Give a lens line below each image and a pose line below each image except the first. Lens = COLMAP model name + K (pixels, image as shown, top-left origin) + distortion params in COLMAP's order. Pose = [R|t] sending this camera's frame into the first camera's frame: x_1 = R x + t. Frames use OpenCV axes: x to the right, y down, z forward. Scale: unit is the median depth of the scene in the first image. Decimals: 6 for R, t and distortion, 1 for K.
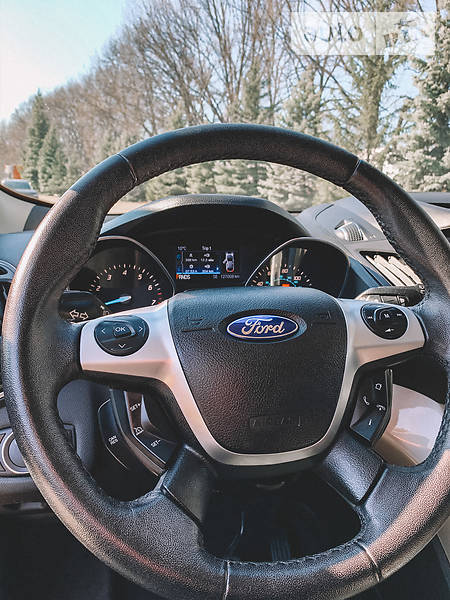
lens RADIAL K [[468.8, 0, 227.2], [0, 468.8, 299.1], [0, 0, 1]] dist [0.004455, -0.006325]
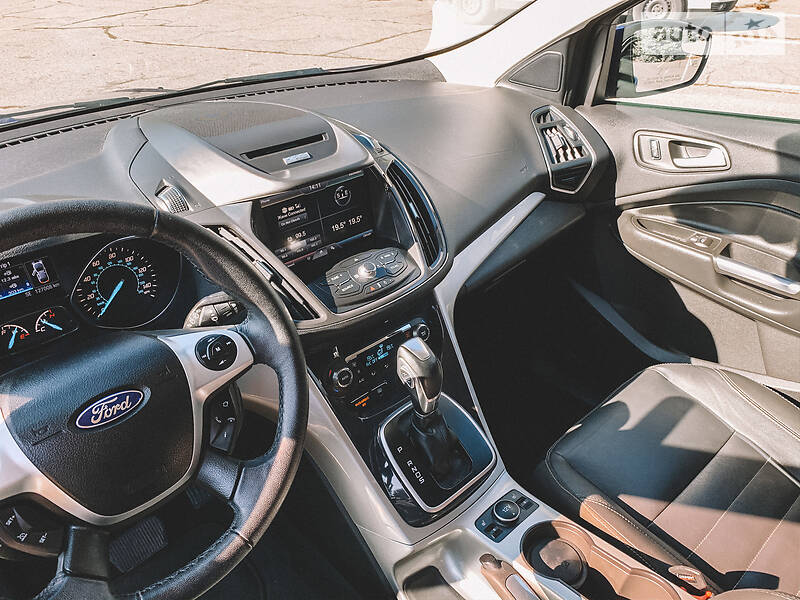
lens RADIAL K [[611.2, 0, 409.3], [0, 611.2, 302.9], [0, 0, 1]] dist [0.019370, -0.005644]
pose [[0.843407, -0.304809, 0.442444, 0.106351], [0.139749, 0.919608, 0.367140, -0.620382], [-0.518782, -0.247817, 0.818200, -0.529374]]
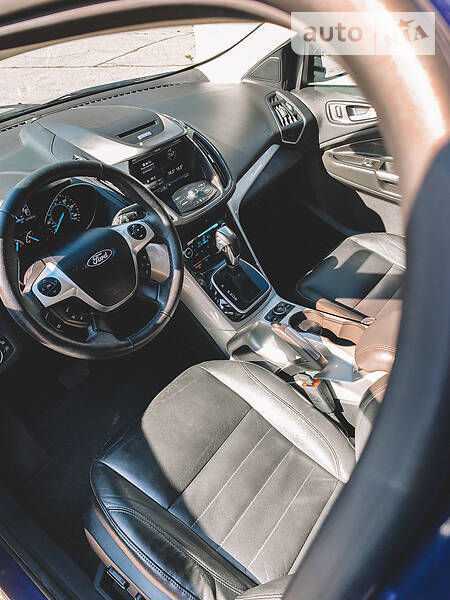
lens RADIAL K [[452.1, 0, 225.0], [0, 452.1, 300.0], [0, 0, 1]] dist [0.019987, -0.030690]
pose [[0.752819, -0.459044, 0.471744, -0.650998], [0.217040, 0.849720, 0.480488, -0.750494], [-0.621416, -0.259333, 0.739317, -1.221636]]
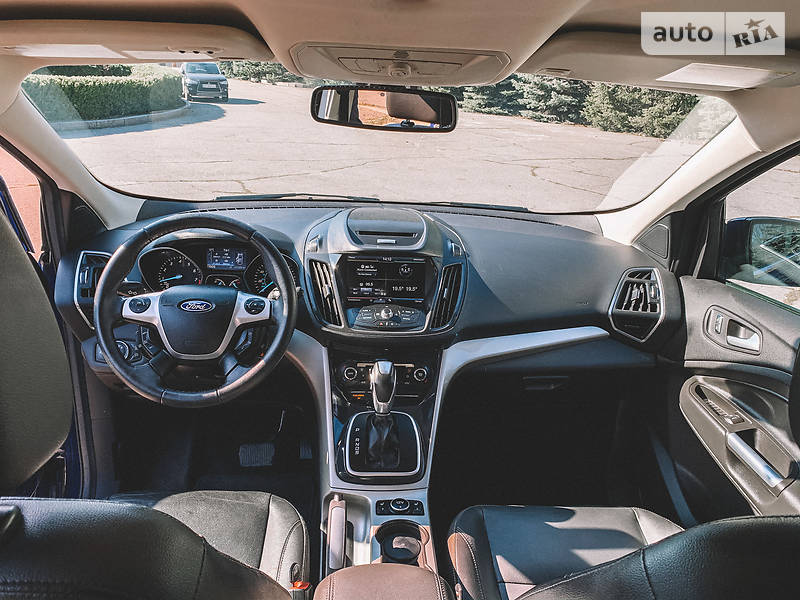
lens RADIAL K [[610.5, 0, 396.3], [0, 610.5, 296.9], [0, 0, 1]] dist [0.033109, -0.030722]
pose [[0.990545, 0.079316, -0.111935, 1.488289], [-0.065125, 0.989993, 0.125187, -0.461181], [0.120744, -0.116714, 0.985799, -2.064388]]
